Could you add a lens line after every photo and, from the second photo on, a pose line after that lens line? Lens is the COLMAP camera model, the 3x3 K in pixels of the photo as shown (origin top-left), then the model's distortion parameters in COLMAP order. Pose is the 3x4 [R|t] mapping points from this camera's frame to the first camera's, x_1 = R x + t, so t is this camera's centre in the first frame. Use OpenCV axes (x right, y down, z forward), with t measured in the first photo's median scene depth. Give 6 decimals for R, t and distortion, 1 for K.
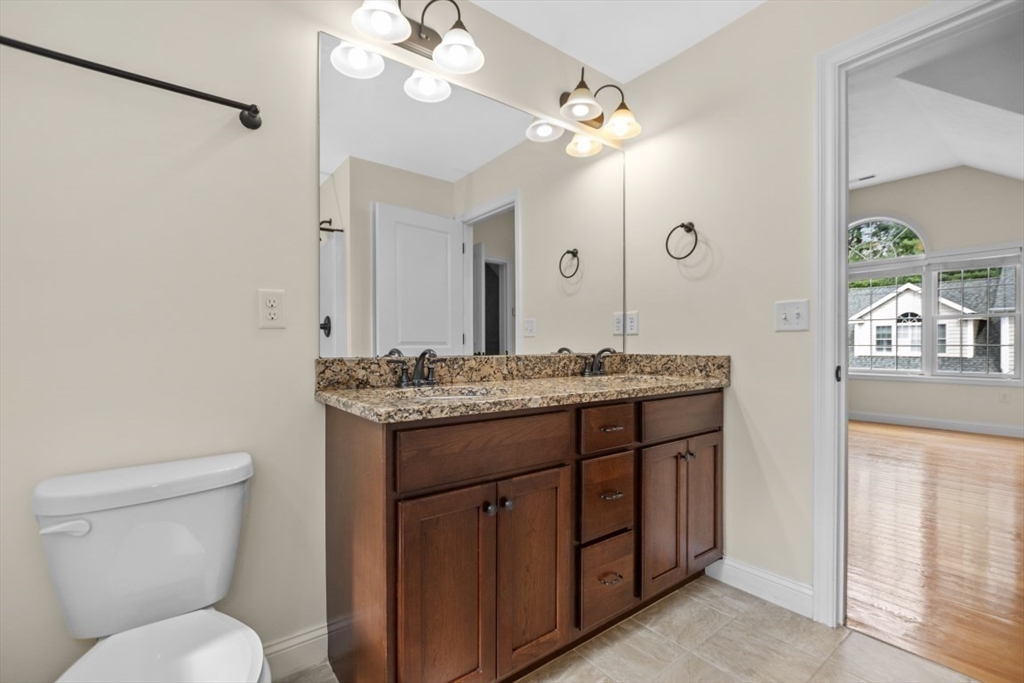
lens RADIAL K [[444.3, 0, 512.5], [0, 444.3, 347.5], [0, 0, 1]] dist [-0.003241, 0.000048]
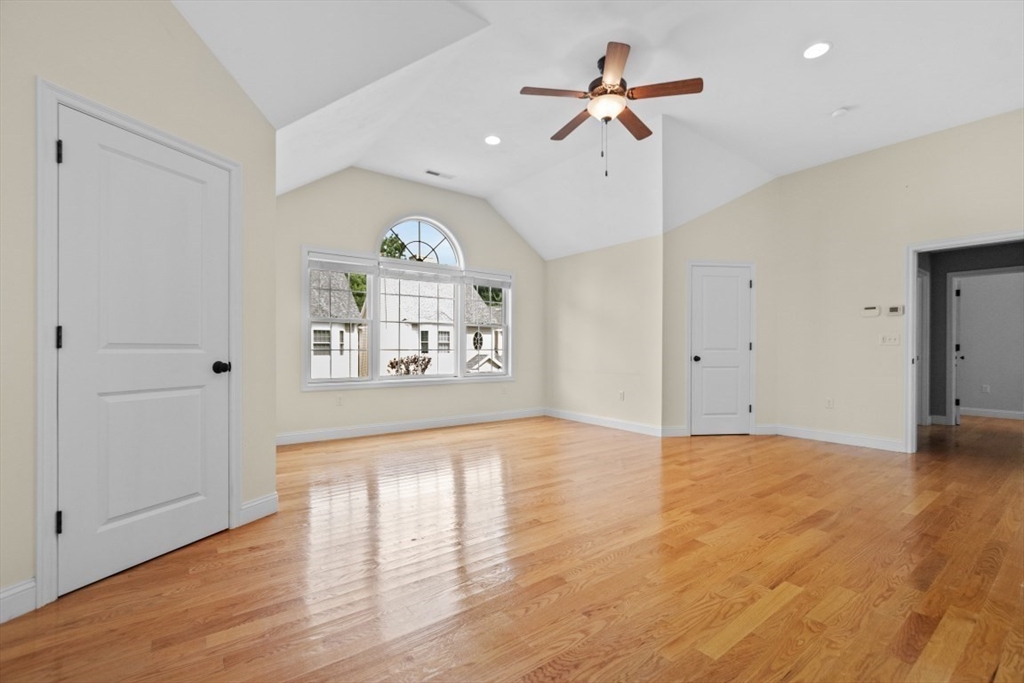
lens RADIAL K [[444.3, 0, 512.5], [0, 444.3, 347.5], [0, 0, 1]] dist [-0.003241, 0.000048]
pose [[0.015300, -0.001401, 0.999882, -0.141242], [0.005037, 0.999986, 0.001324, -0.010796], [-0.999870, 0.005016, 0.015307, 0.740215]]
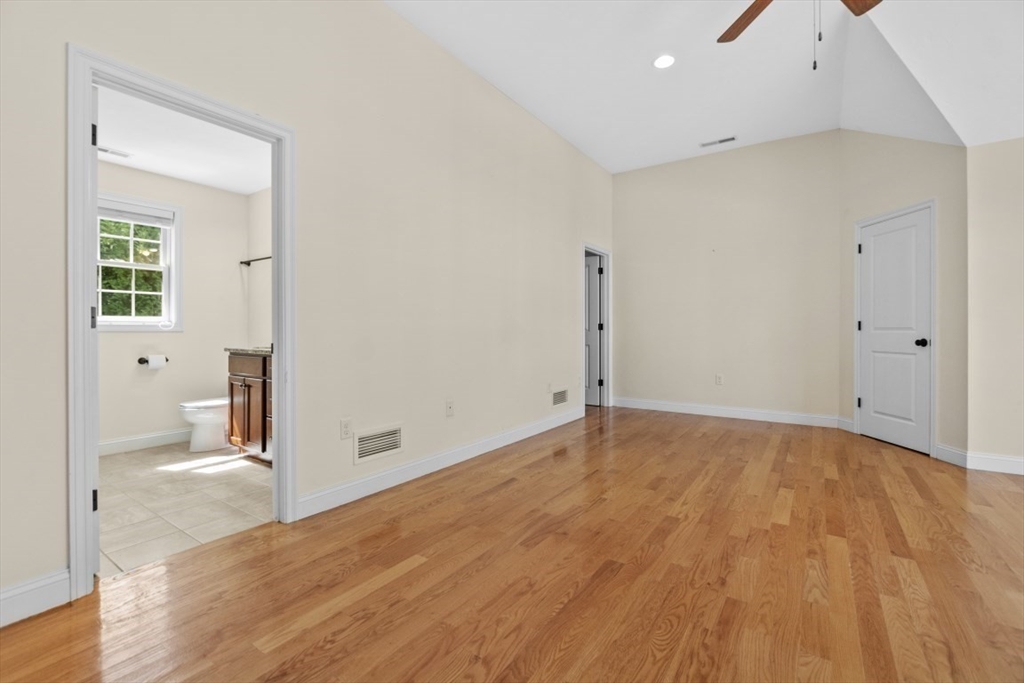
lens RADIAL K [[445.5, 0, 514.8], [0, 445.5, 336.8], [0, 0, 1]] dist [-0.026555, -0.000082]
pose [[0.307759, 0.005089, -0.951451, 0.597797], [-0.008899, 0.999957, 0.002470, 0.001281], [0.951423, 0.007706, 0.307791, 0.331613]]
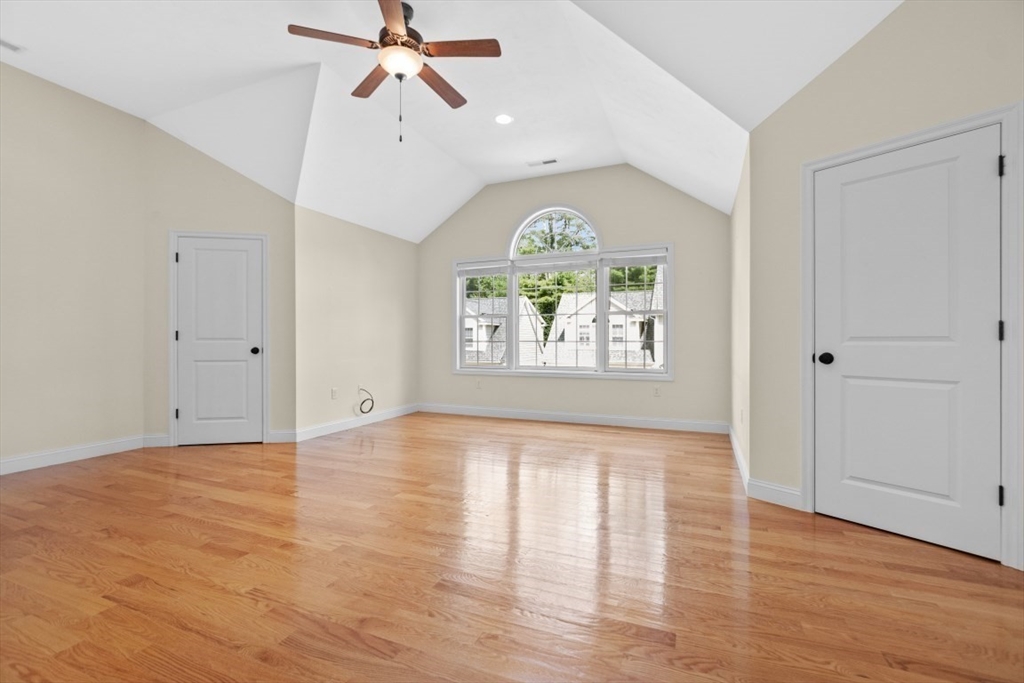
lens RADIAL K [[438.2, 0, 512.0], [0, 438.2, 341.5], [0, 0, 1]] dist [-0.002789, -0.000199]
pose [[0.867639, -0.004484, 0.497175, 0.239556], [0.007294, 0.999967, -0.003710, -0.003526], [-0.497141, 0.006846, 0.867643, 0.216455]]
